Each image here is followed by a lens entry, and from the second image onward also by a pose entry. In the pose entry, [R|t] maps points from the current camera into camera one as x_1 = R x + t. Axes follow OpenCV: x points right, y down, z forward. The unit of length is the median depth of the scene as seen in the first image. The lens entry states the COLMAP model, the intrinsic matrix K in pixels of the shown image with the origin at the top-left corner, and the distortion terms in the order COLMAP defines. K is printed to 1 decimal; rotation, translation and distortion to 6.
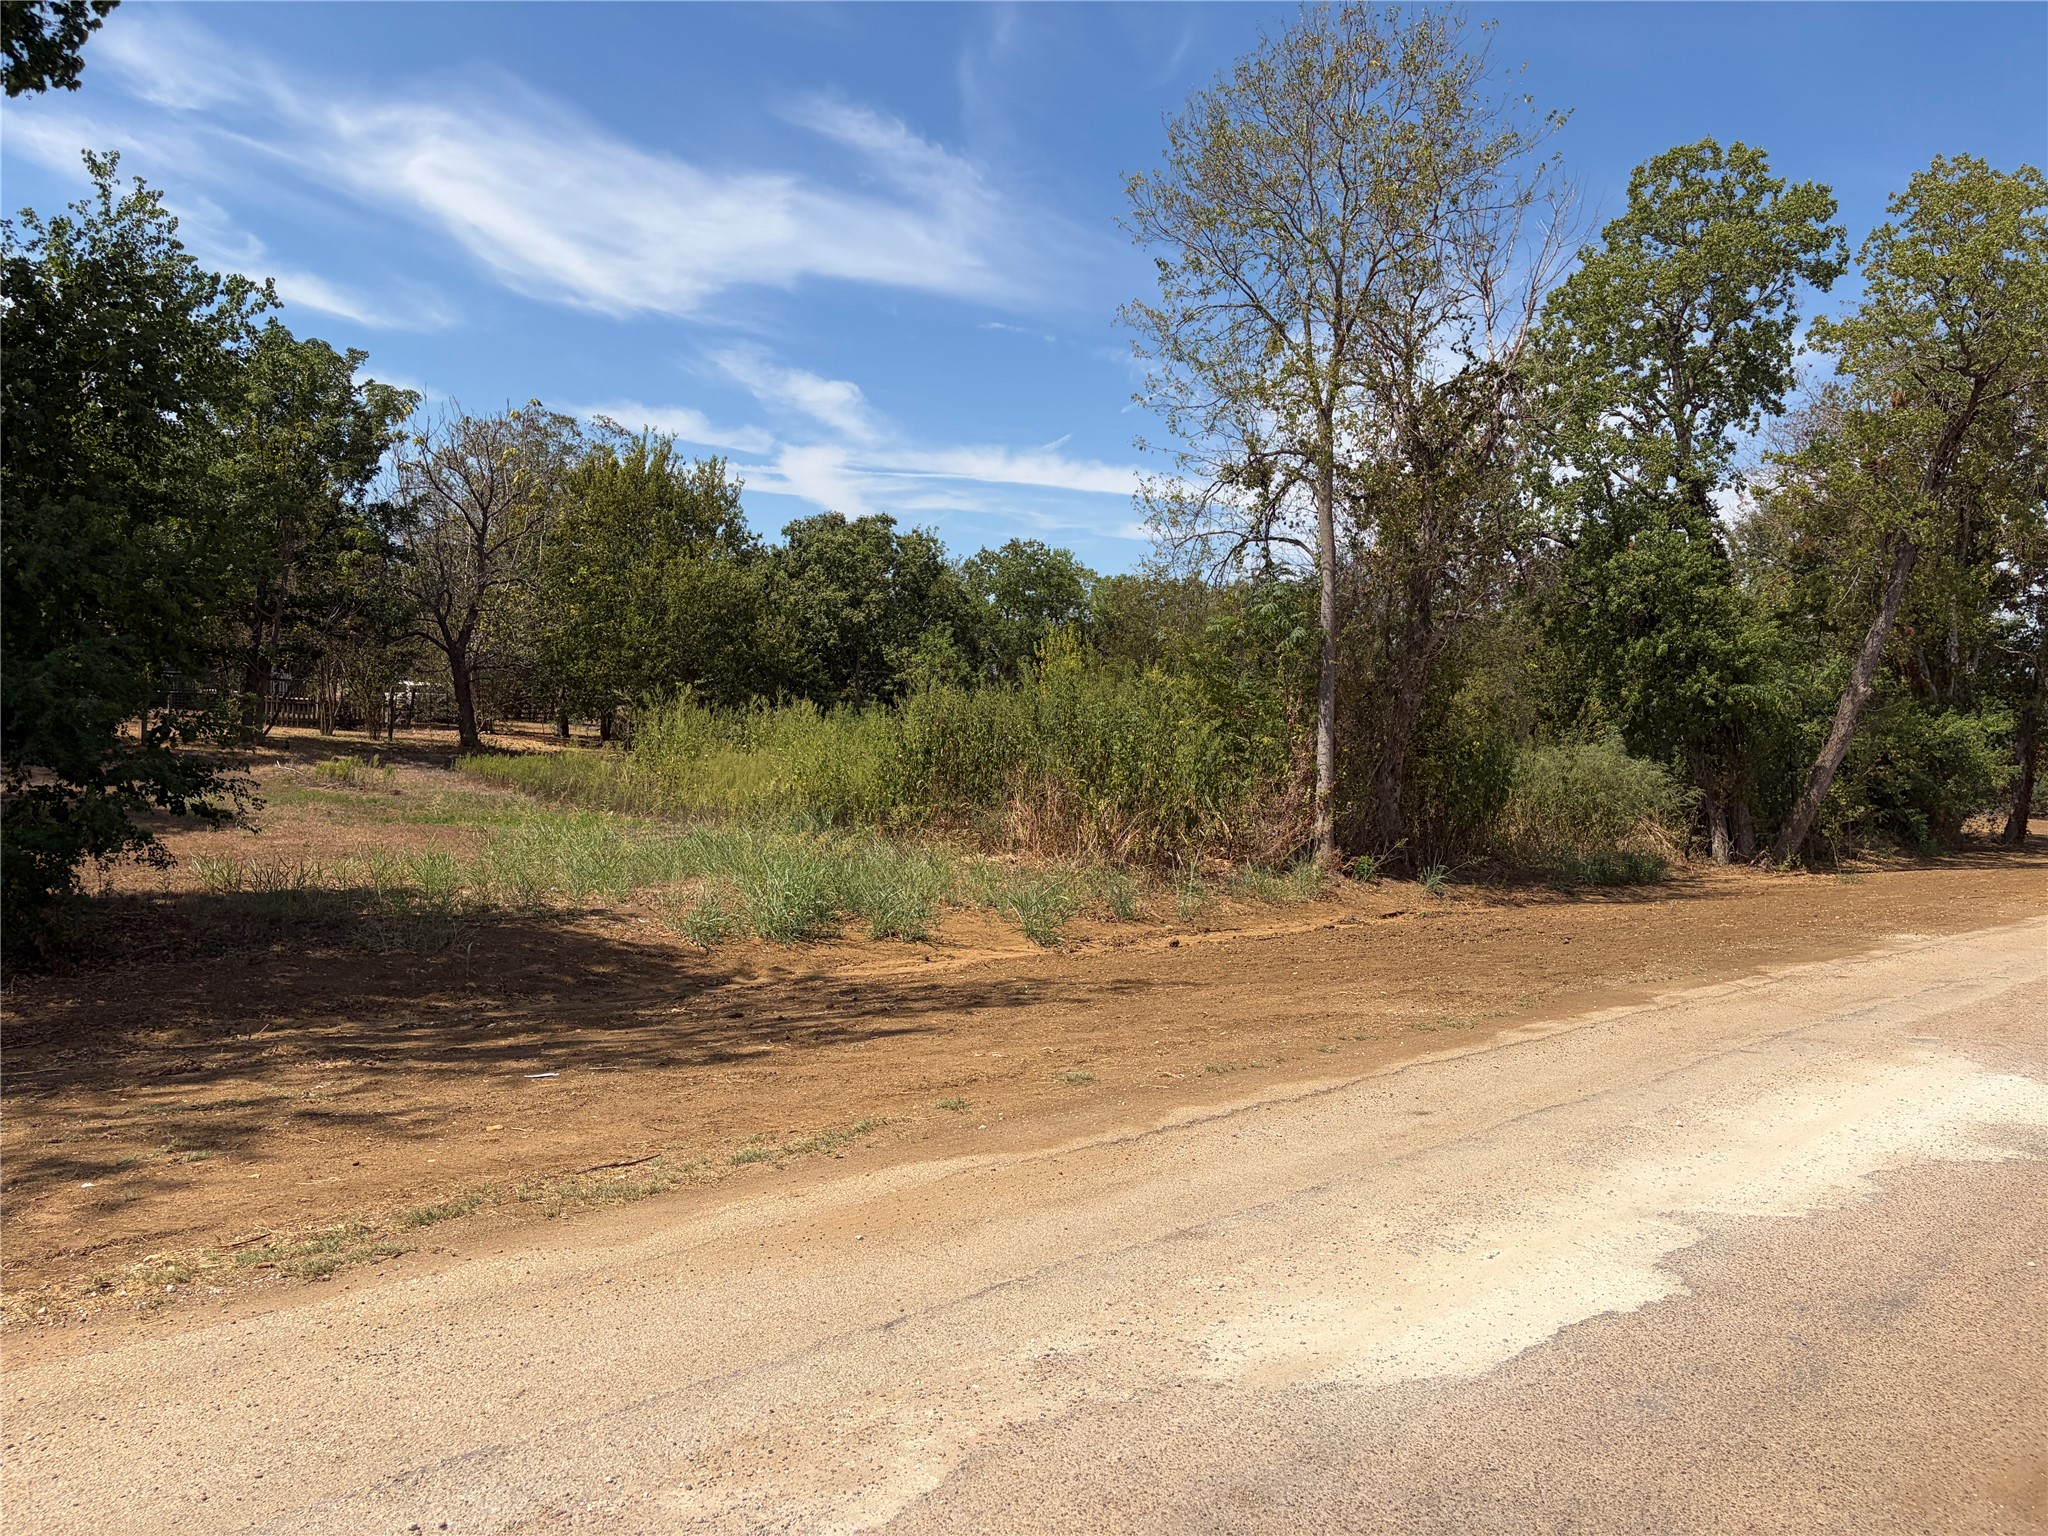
lens RADIAL K [[1538.8, 0, 1017.8], [0, 1538.8, 796.4], [0, 0, 1]] dist [0.064824, -0.072028]
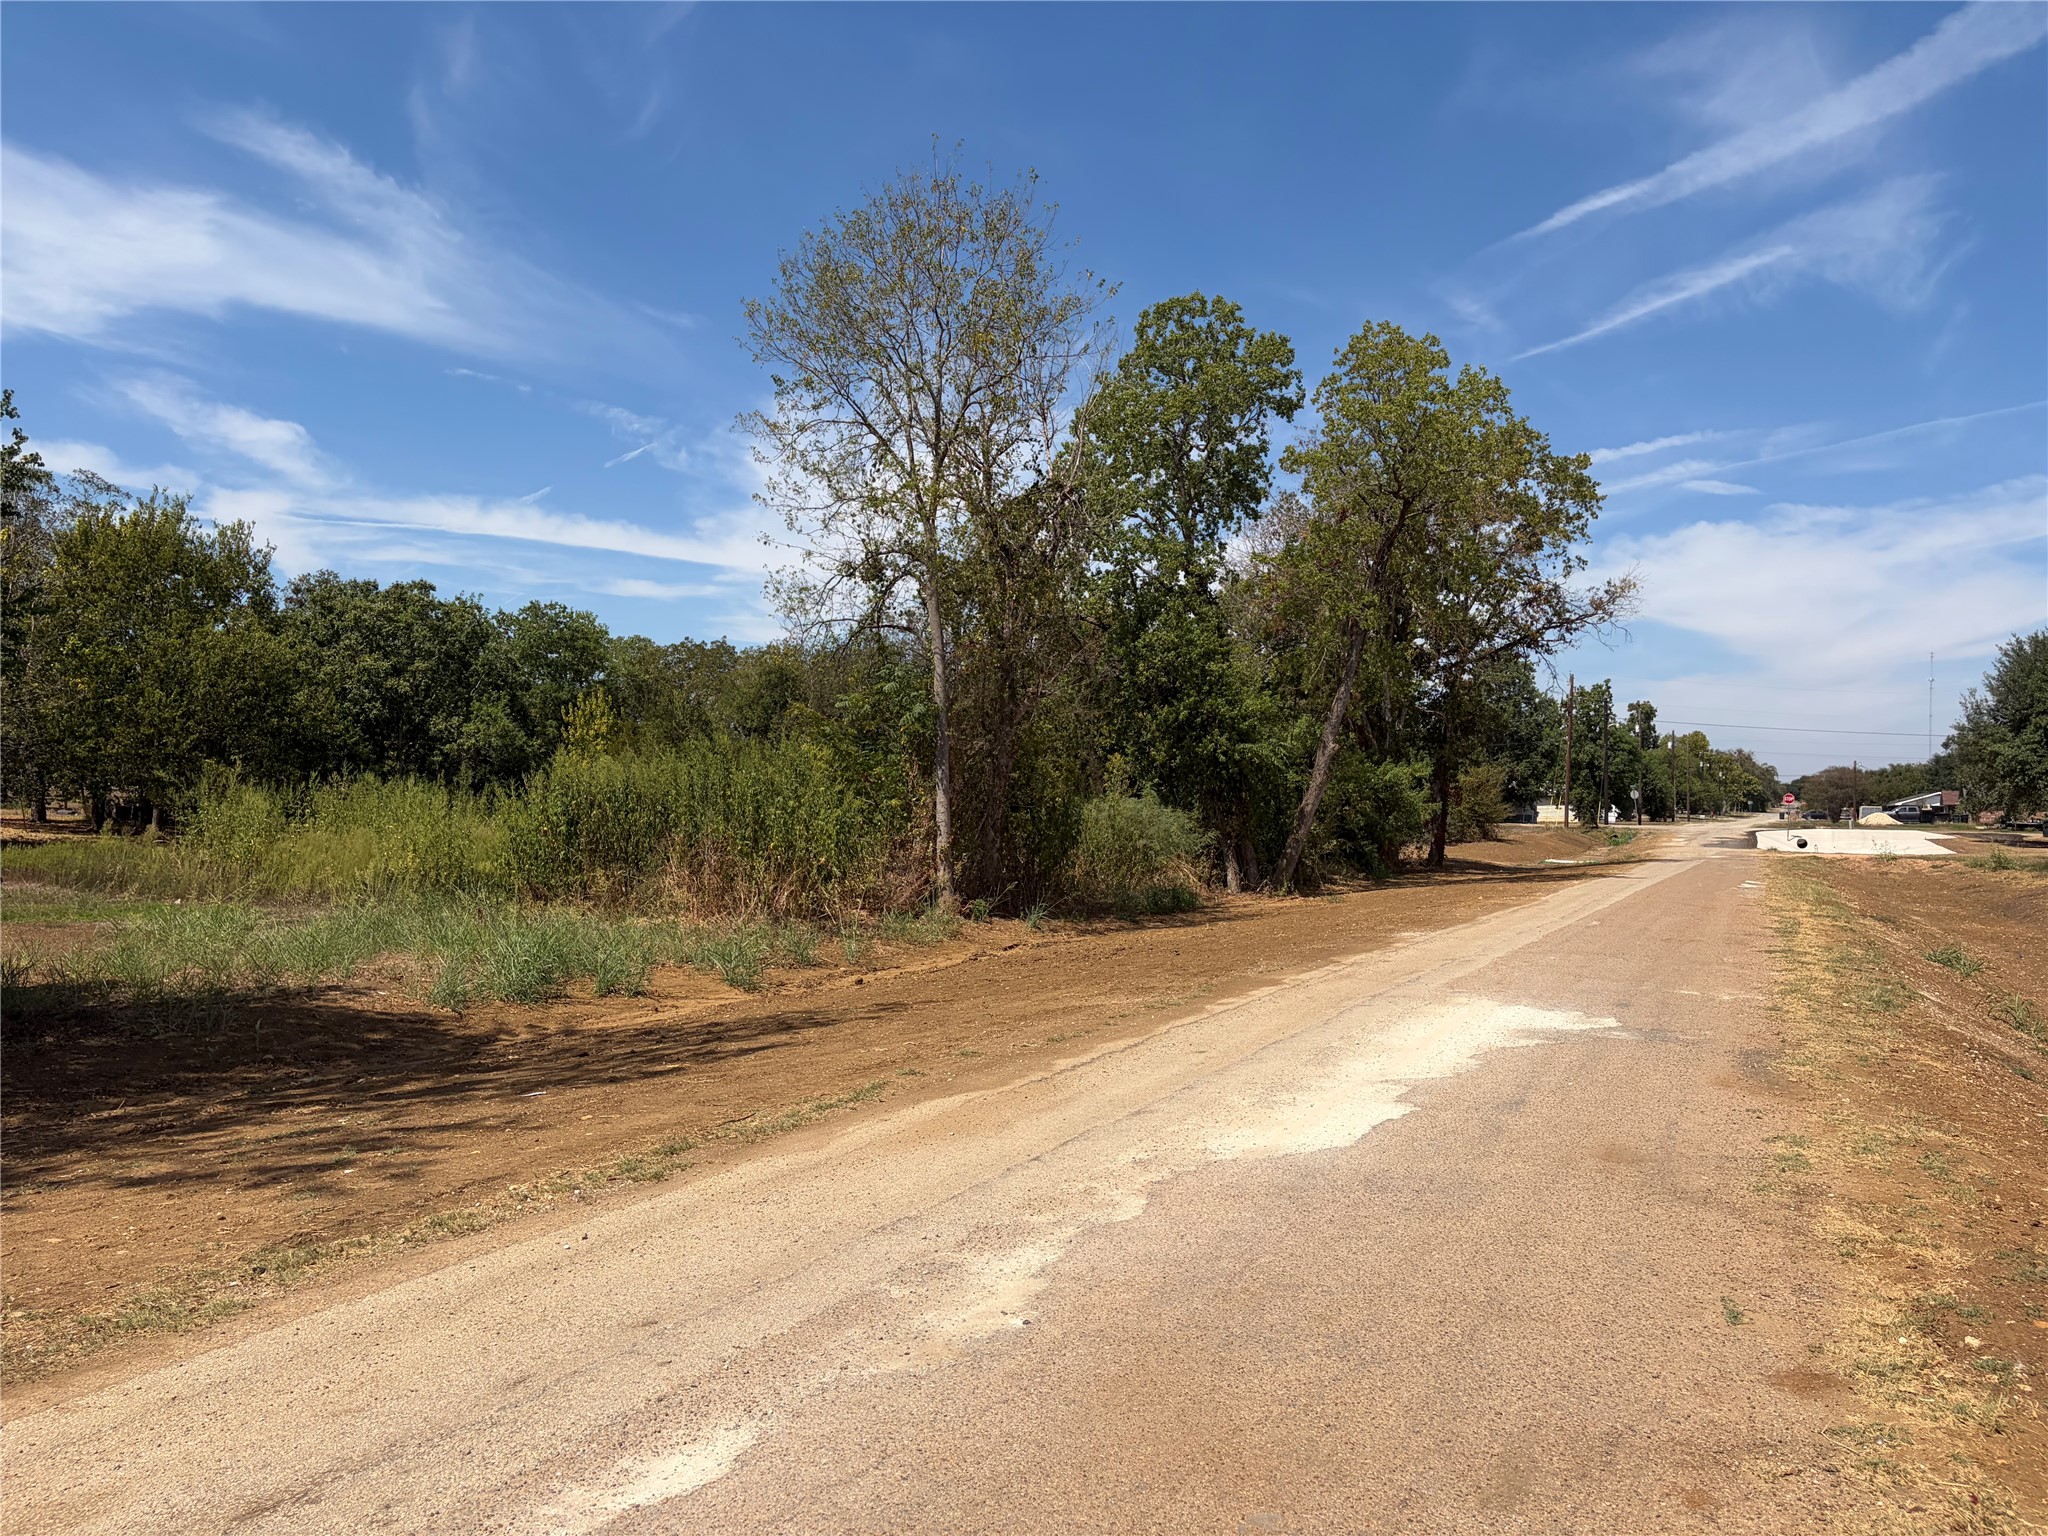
lens RADIAL K [[1546.3, 0, 1029.5], [0, 1546.3, 801.6], [0, 0, 1]] dist [0.126351, -0.290866]
pose [[0.945766, -0.032318, 0.323238, -0.082267], [0.043455, 0.998682, -0.027298, -0.001081], [-0.321930, 0.039864, 0.945924, -0.083647]]
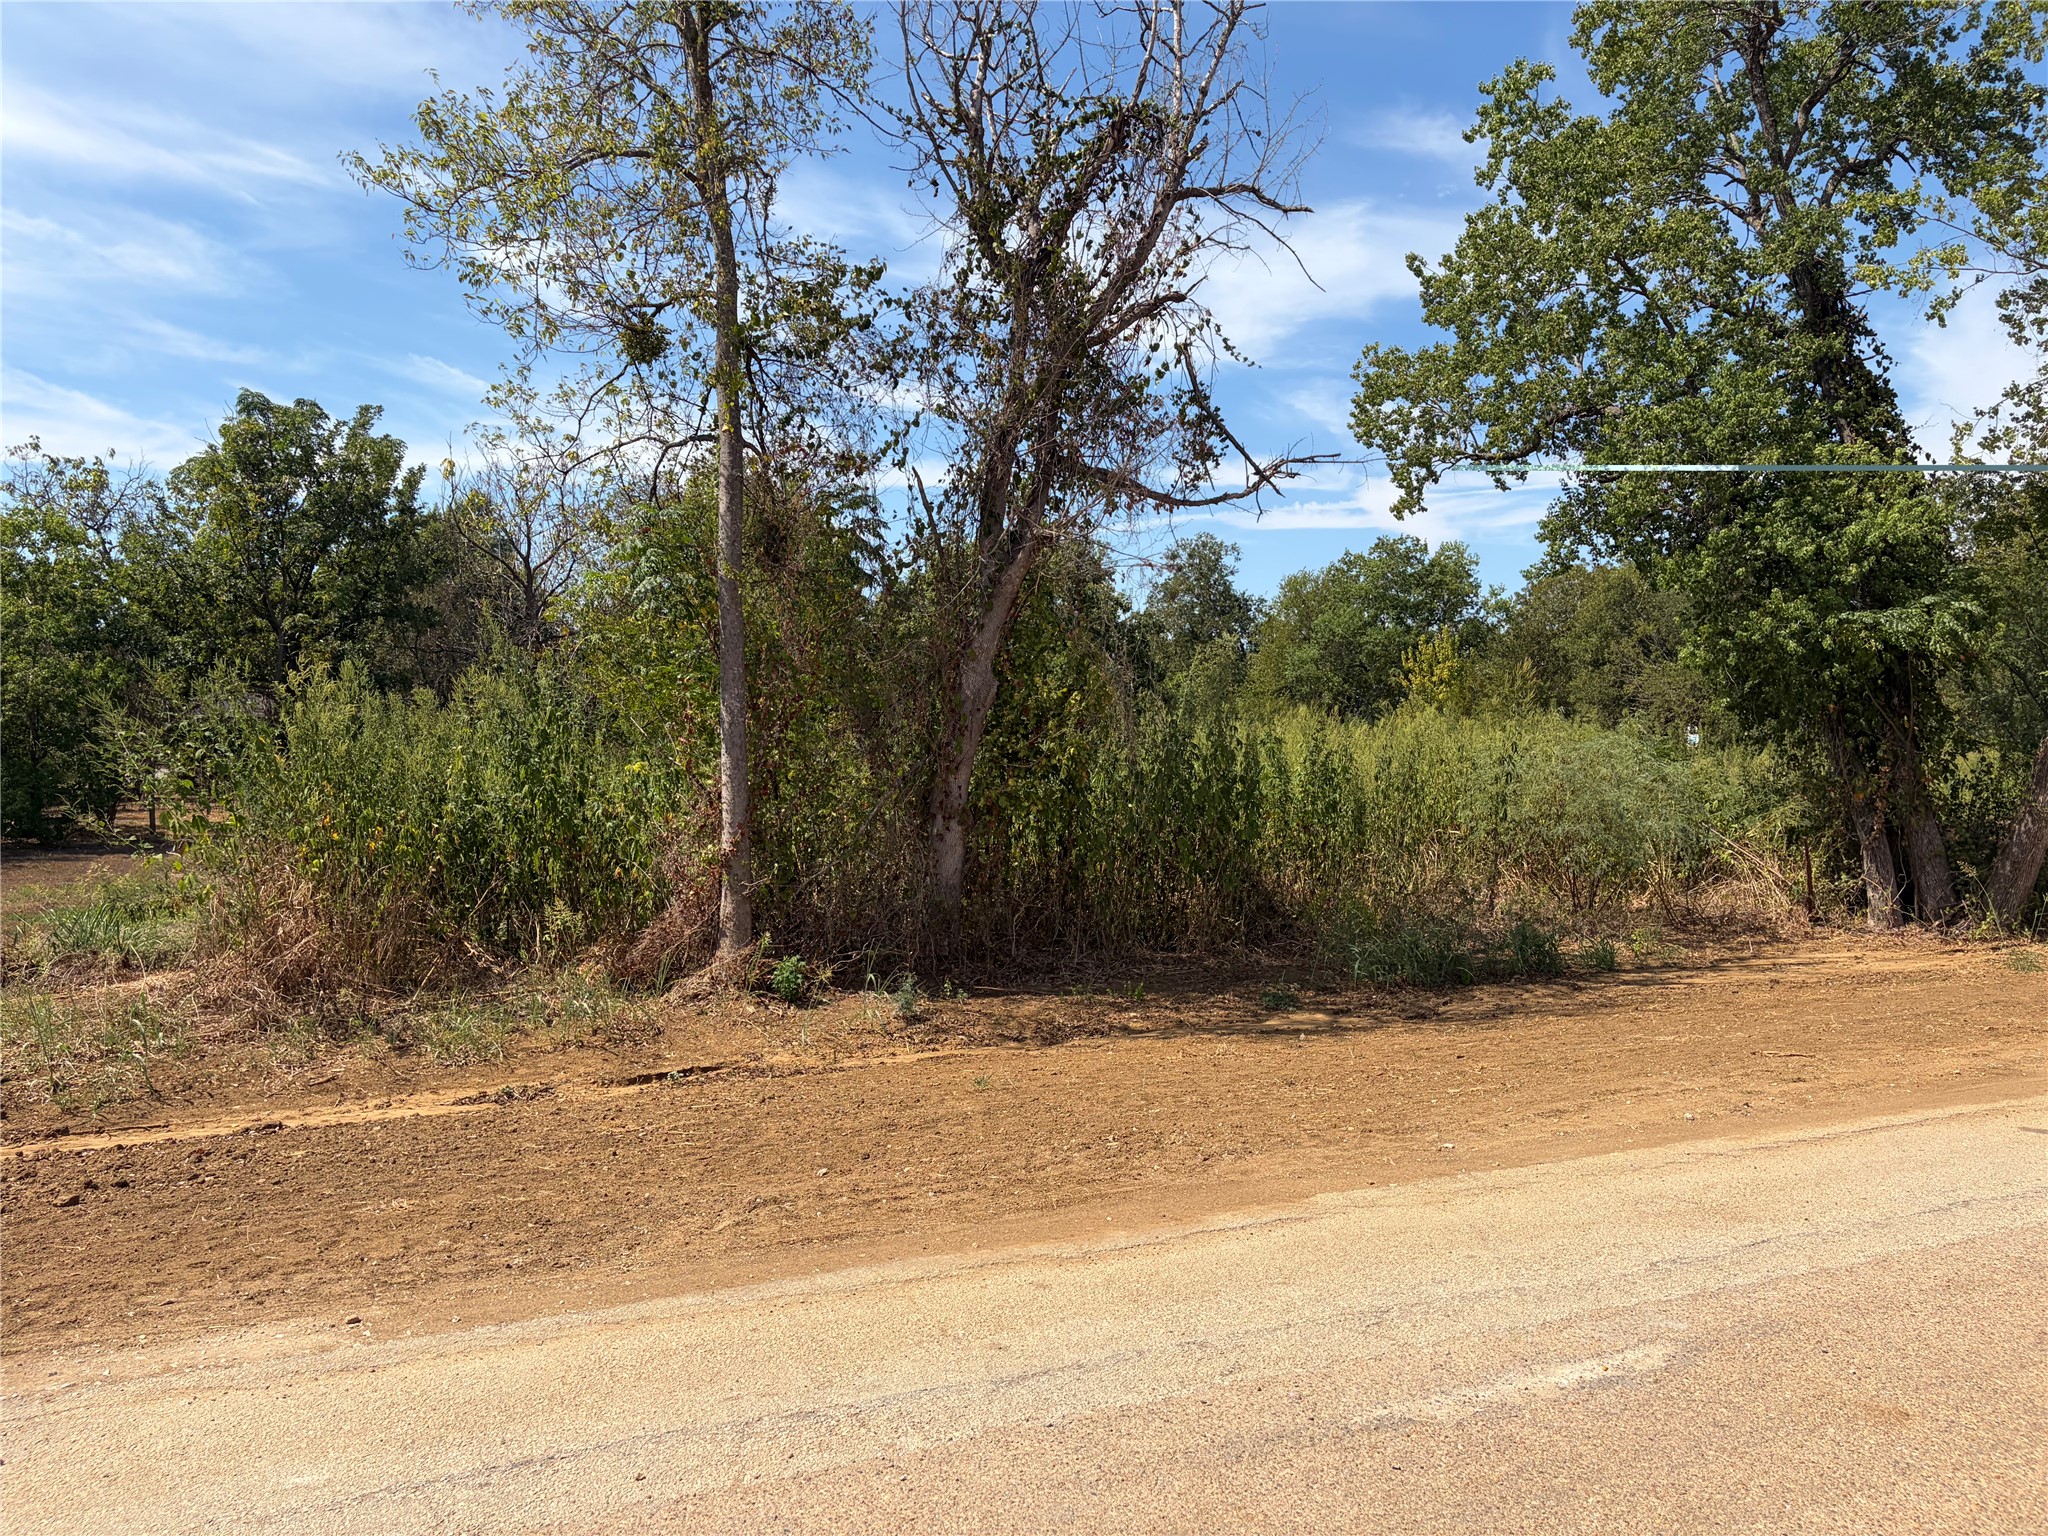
lens RADIAL K [[1530.6, 0, 1024.0], [0, 1530.6, 768.0], [0, 0, 1]] dist [-0.044337, -0.013370]
pose [[0.920773, -0.059658, -0.385511, 0.381535], [0.042431, 0.997690, -0.053049, 0.001433], [0.387785, 0.032488, 0.921177, 0.369802]]
